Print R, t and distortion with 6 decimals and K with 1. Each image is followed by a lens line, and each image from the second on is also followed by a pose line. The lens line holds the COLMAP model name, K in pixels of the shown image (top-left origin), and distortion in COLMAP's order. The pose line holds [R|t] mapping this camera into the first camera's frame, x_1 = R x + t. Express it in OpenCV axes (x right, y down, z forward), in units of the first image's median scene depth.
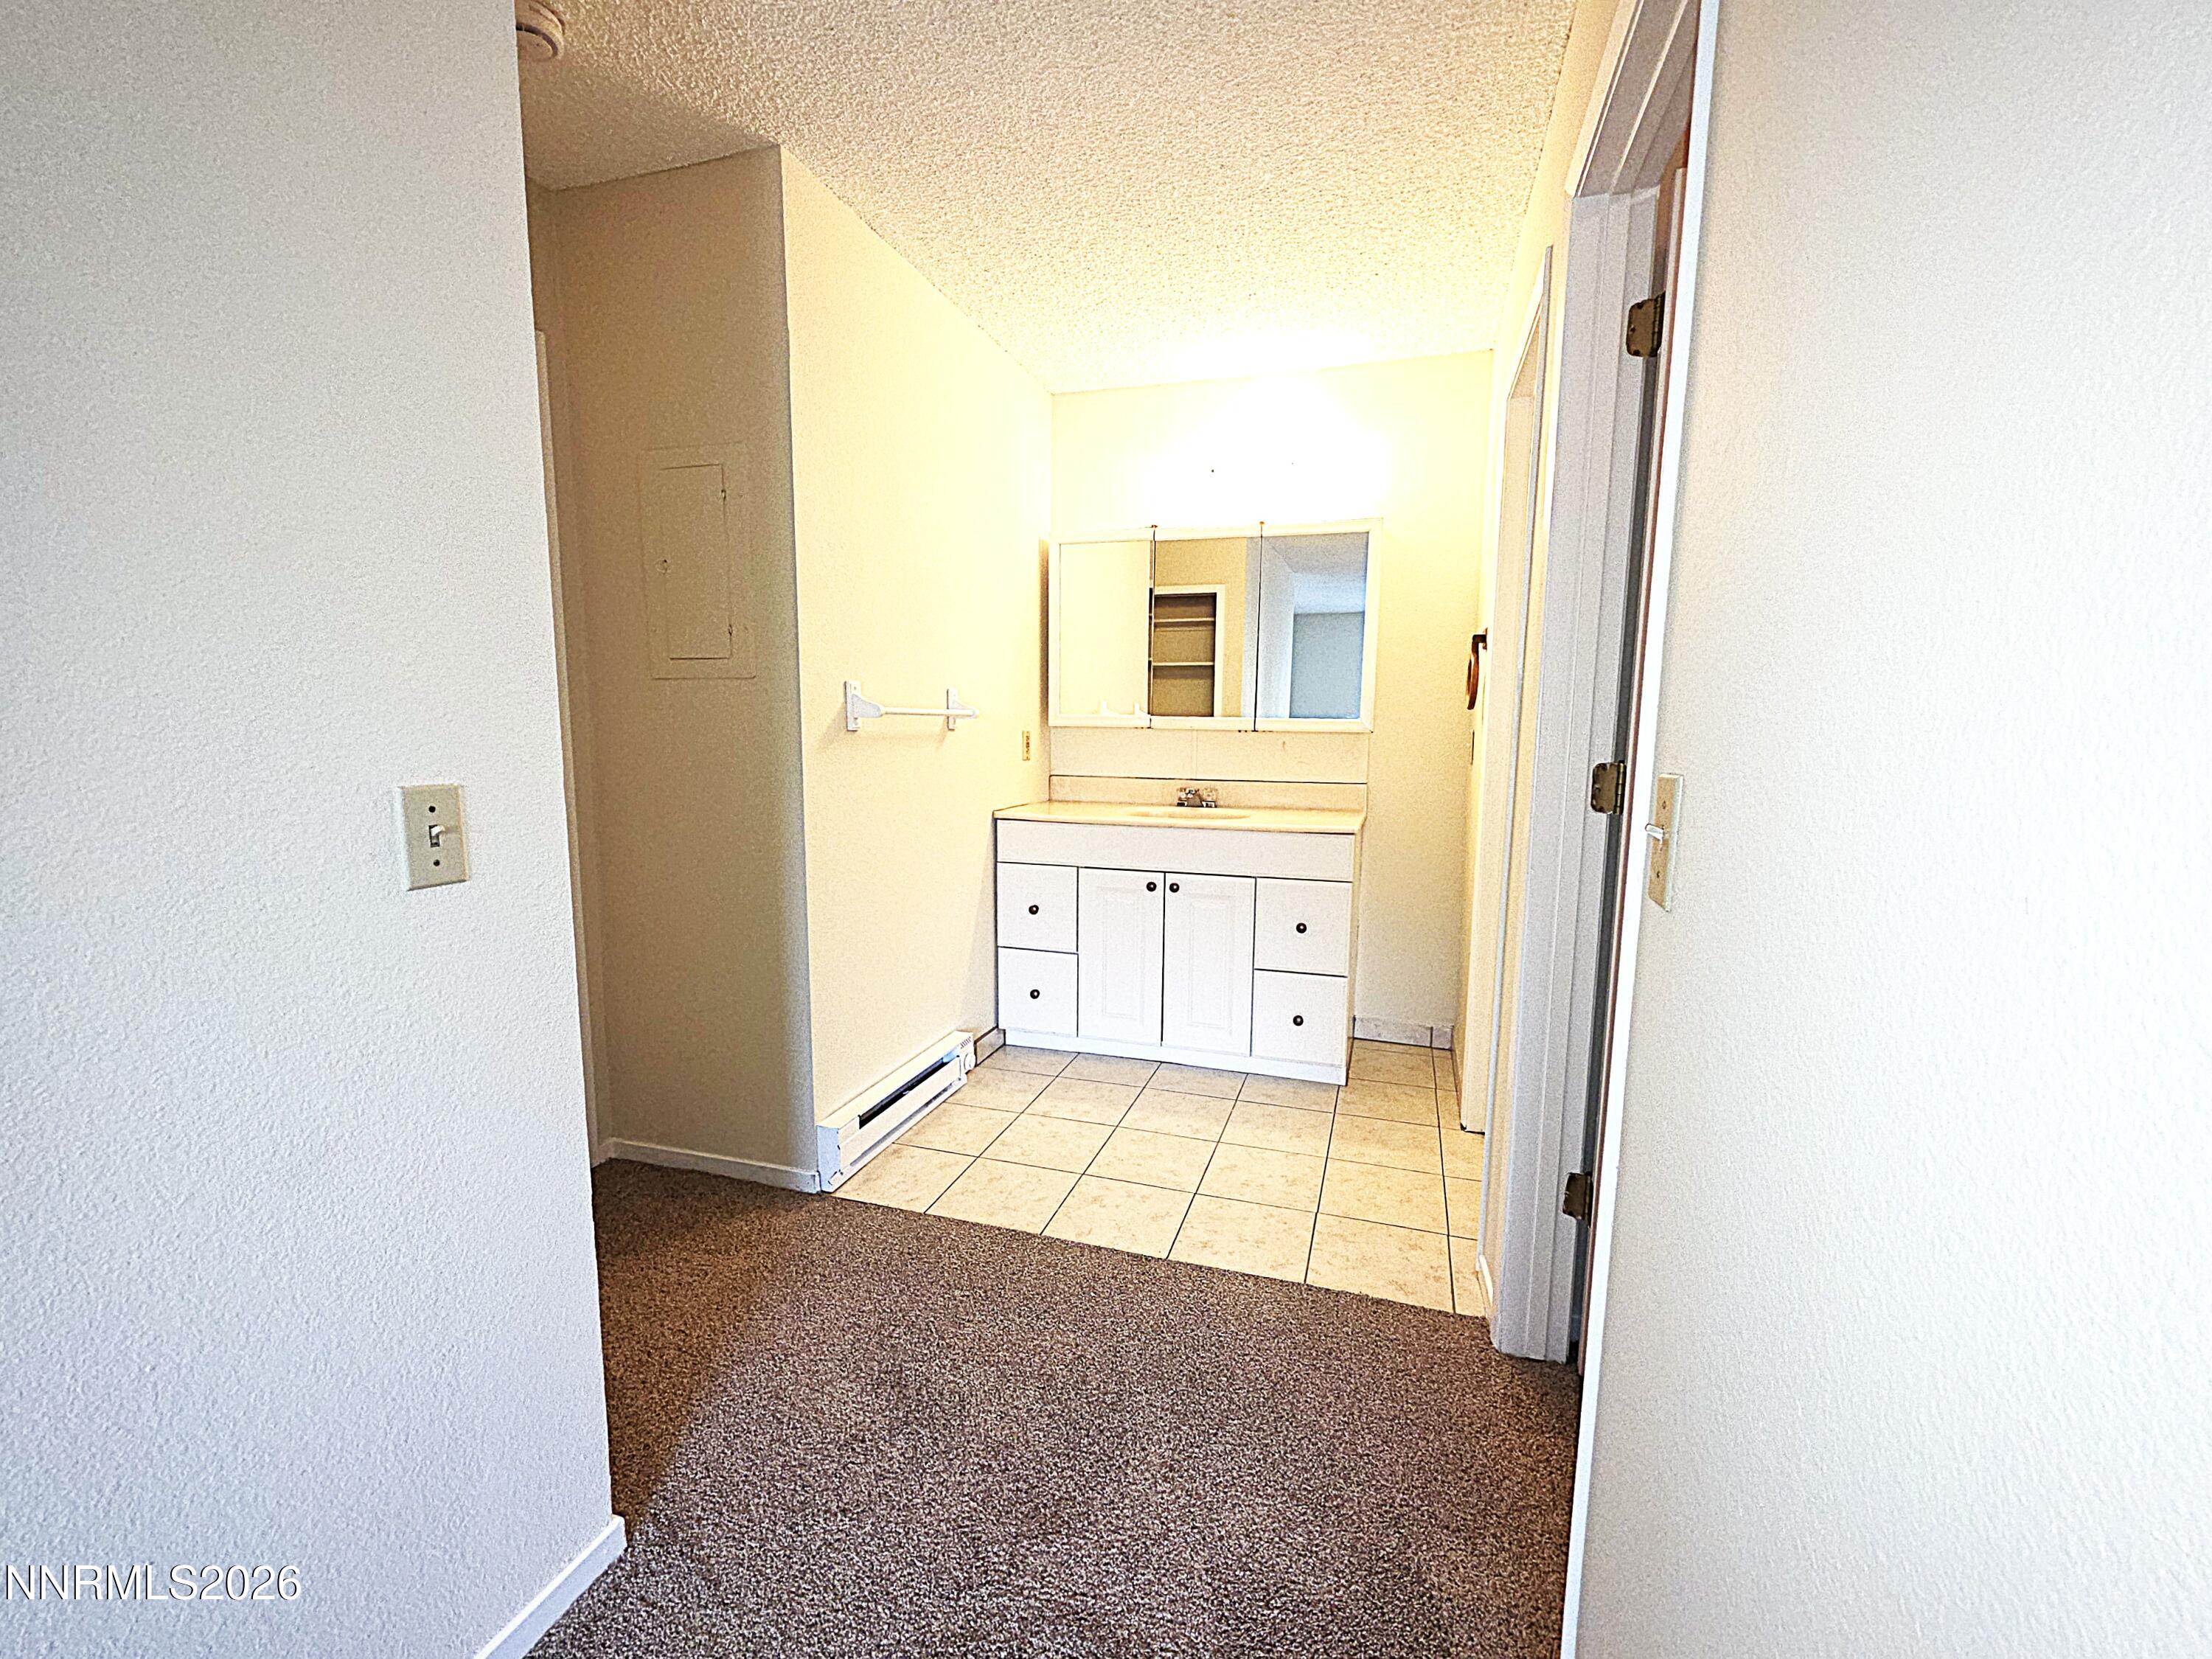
lens RADIAL K [[882.1, 0, 1111.0], [0, 882.1, 834.6], [0, 0, 1]] dist [0.002063, -0.000712]
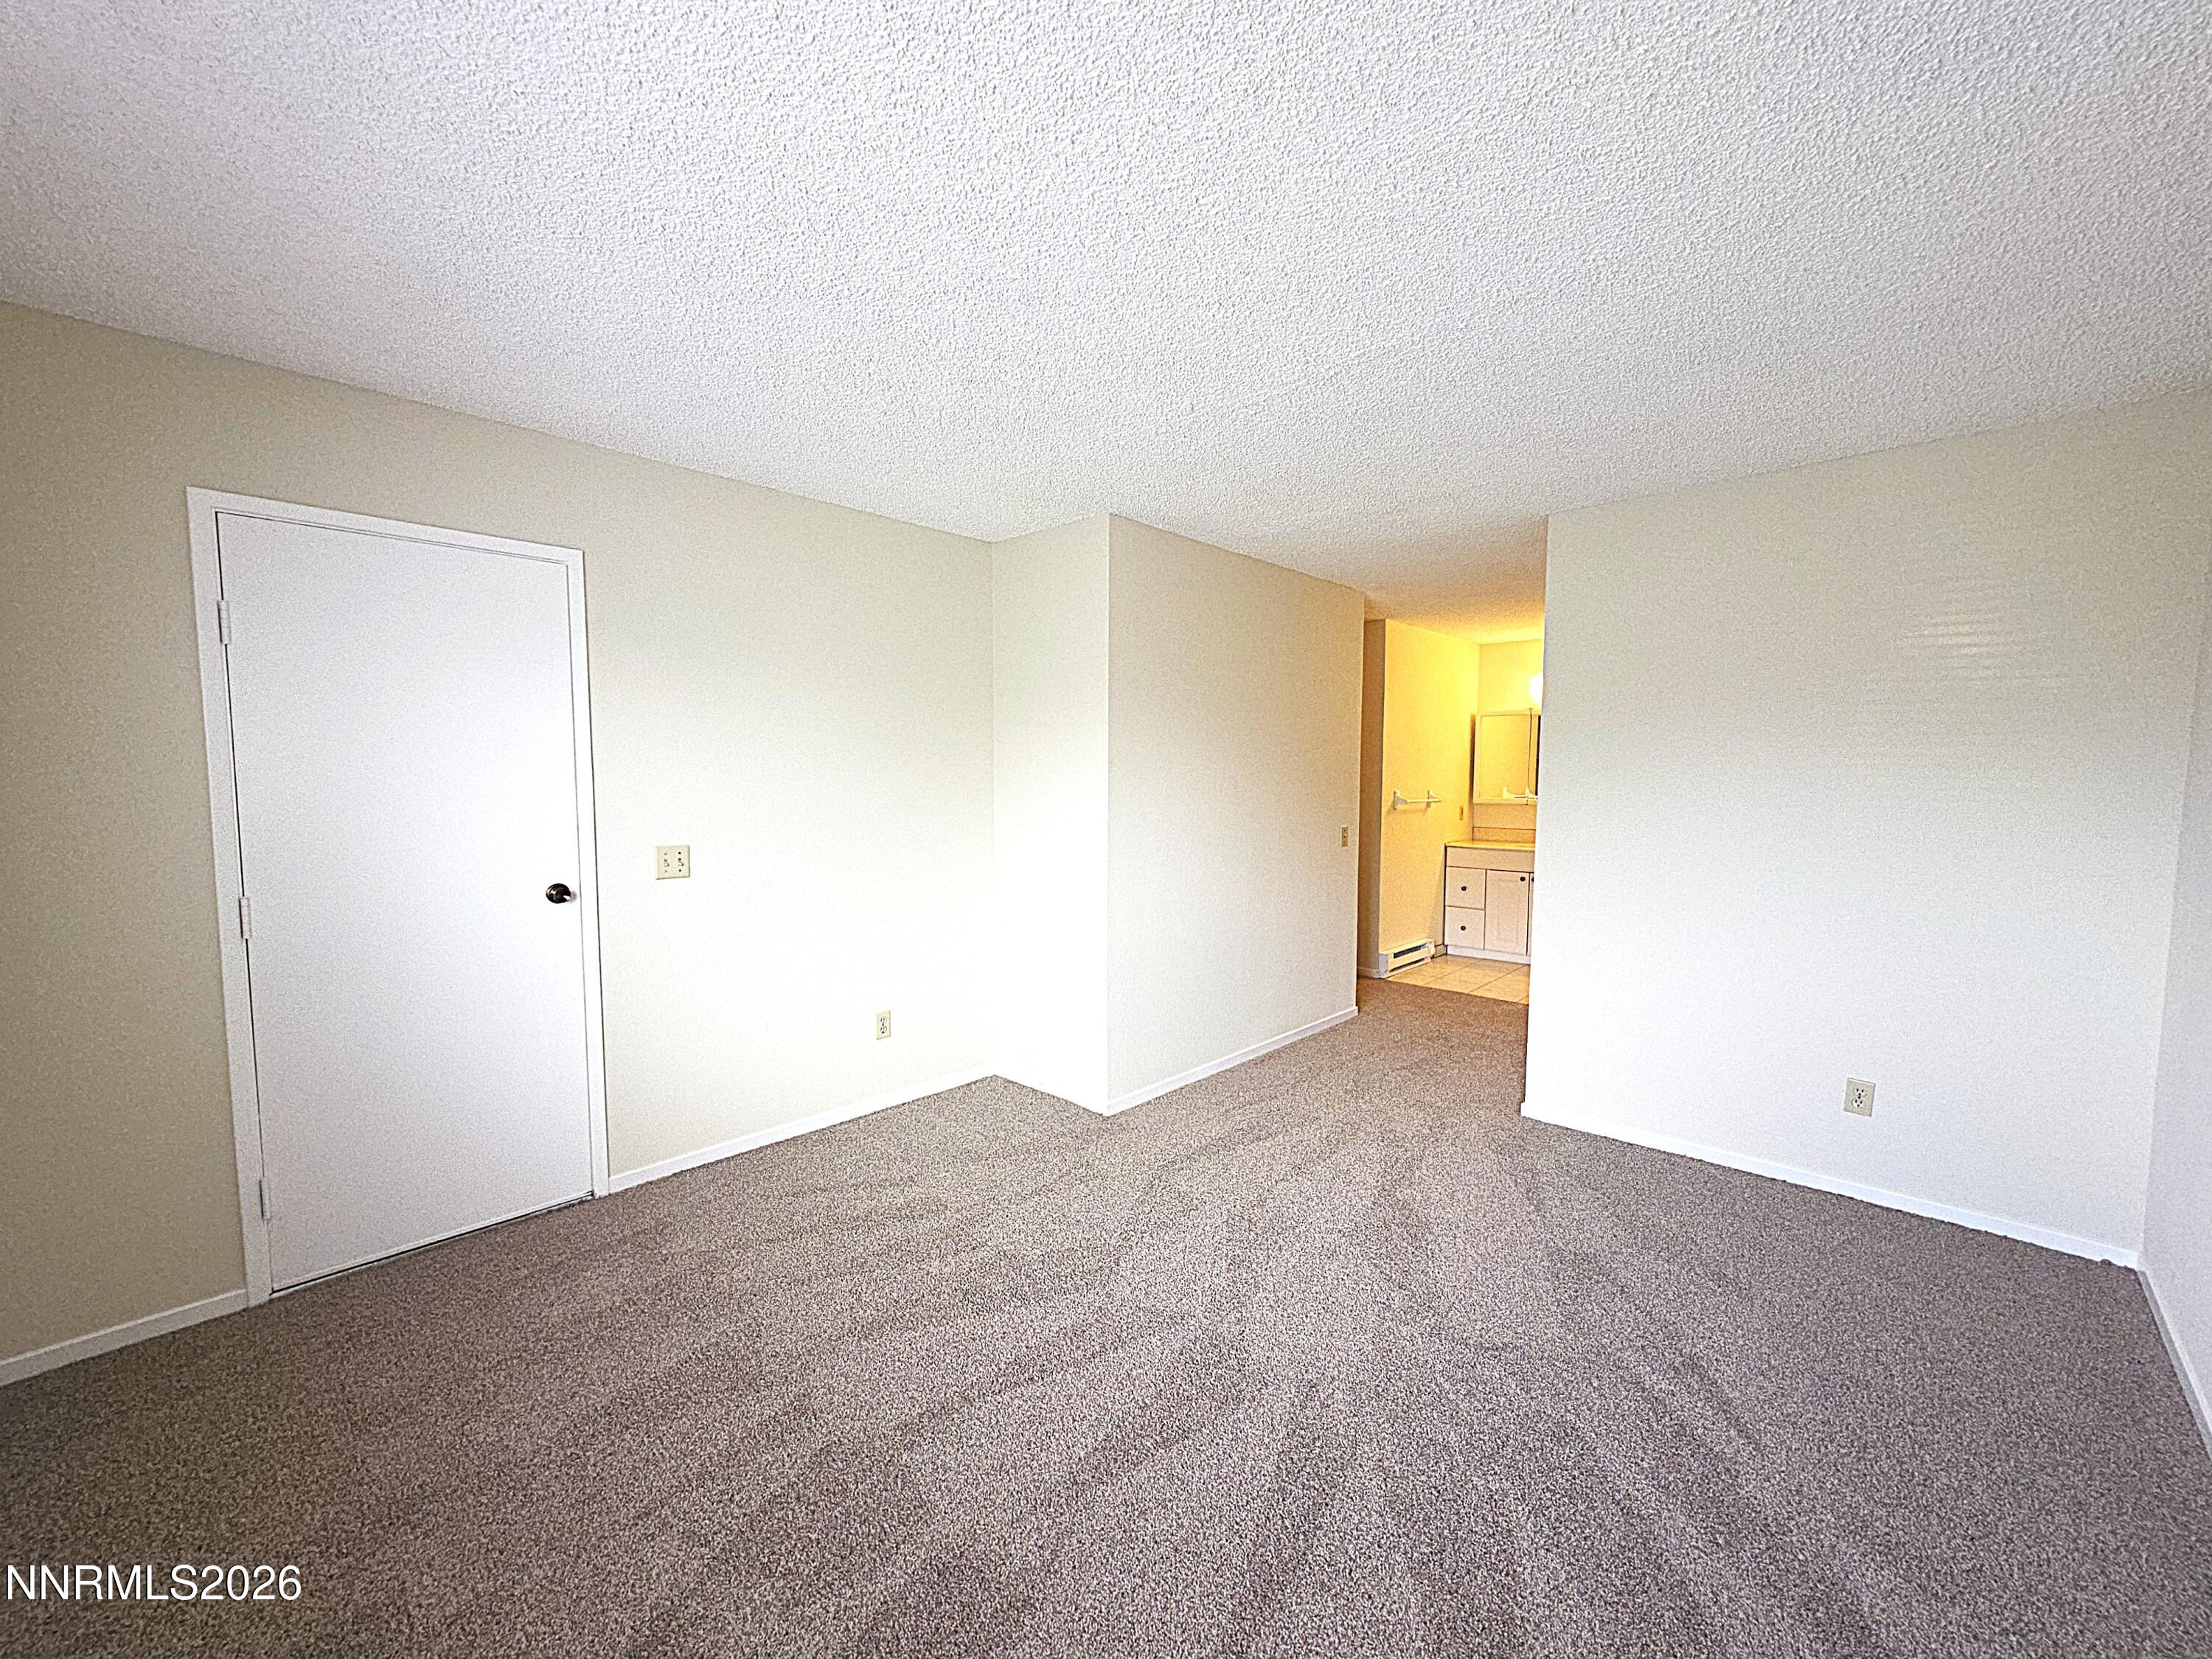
lens RADIAL K [[882.1, 0, 1098.0], [0, 882.1, 836.0], [0, 0, 1]] dist [0.002063, -0.000712]
pose [[0.895175, 0.024039, -0.445066, 0.070262], [-0.048082, 0.997926, -0.042809, 0.091569], [0.443113, 0.059721, 0.894474, -1.350902]]
